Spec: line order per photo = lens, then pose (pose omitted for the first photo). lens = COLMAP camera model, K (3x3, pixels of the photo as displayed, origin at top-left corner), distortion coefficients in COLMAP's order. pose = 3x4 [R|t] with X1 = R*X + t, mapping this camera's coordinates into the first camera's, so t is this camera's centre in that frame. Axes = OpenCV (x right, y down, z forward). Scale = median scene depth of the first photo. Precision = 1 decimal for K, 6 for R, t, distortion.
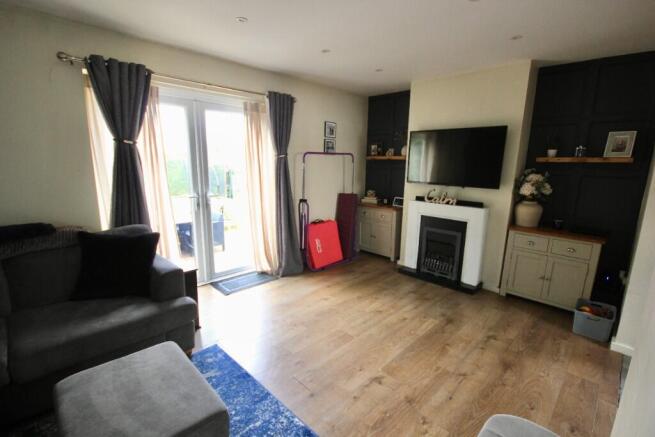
lens RADIAL K [[304.4, 0, 332.5], [0, 304.4, 225.3], [0, 0, 1]] dist [-0.002936, -0.000914]
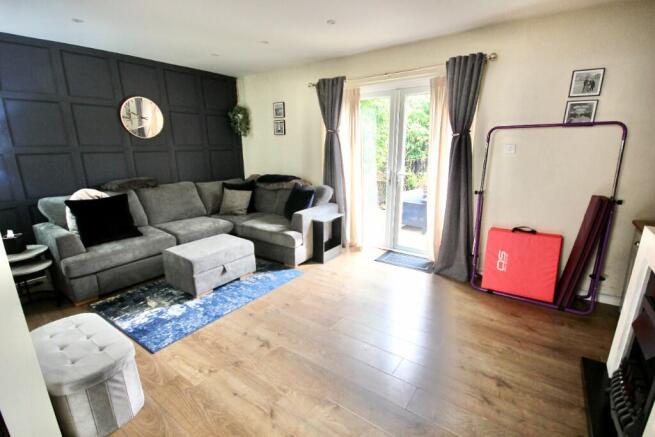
lens RADIAL K [[304.4, 0, 327.5], [0, 304.4, 223.5], [0, 0, 1]] dist [-0.002936, -0.000914]
pose [[0.148395, 0.229106, -0.962024, 0.664431], [-0.195440, 0.960402, 0.198573, -0.092717], [0.969424, 0.158551, 0.187295, 0.563257]]
